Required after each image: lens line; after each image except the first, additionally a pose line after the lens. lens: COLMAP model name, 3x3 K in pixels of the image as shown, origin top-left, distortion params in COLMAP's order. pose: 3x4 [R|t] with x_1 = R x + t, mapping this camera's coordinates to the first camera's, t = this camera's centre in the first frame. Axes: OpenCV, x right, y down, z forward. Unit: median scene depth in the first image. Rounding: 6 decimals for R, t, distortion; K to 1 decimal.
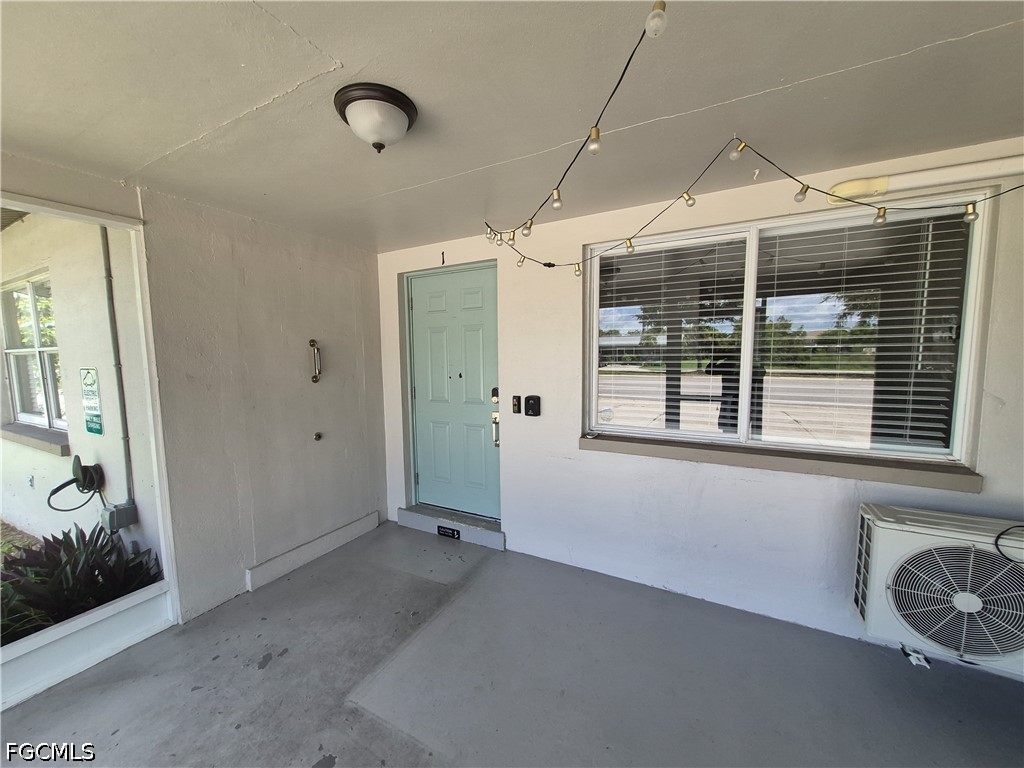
lens RADIAL K [[400.4, 0, 502.9], [0, 400.4, 388.7], [0, 0, 1]] dist [0.006195, -0.000672]
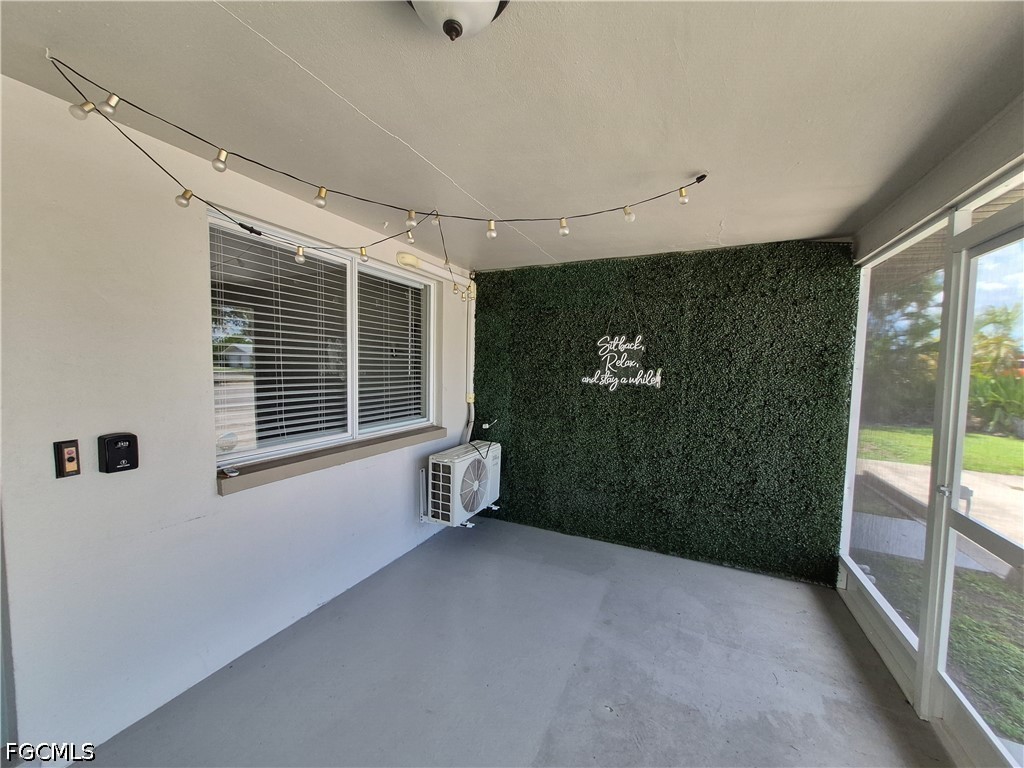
lens RADIAL K [[400.4, 0, 501.7], [0, 400.4, 387.3], [0, 0, 1]] dist [0.006195, -0.000672]
pose [[-0.045134, -0.045565, 0.997941, -0.535522], [0.065341, 0.996685, 0.048463, -0.040992], [-0.996842, 0.067394, -0.042007, 0.553961]]
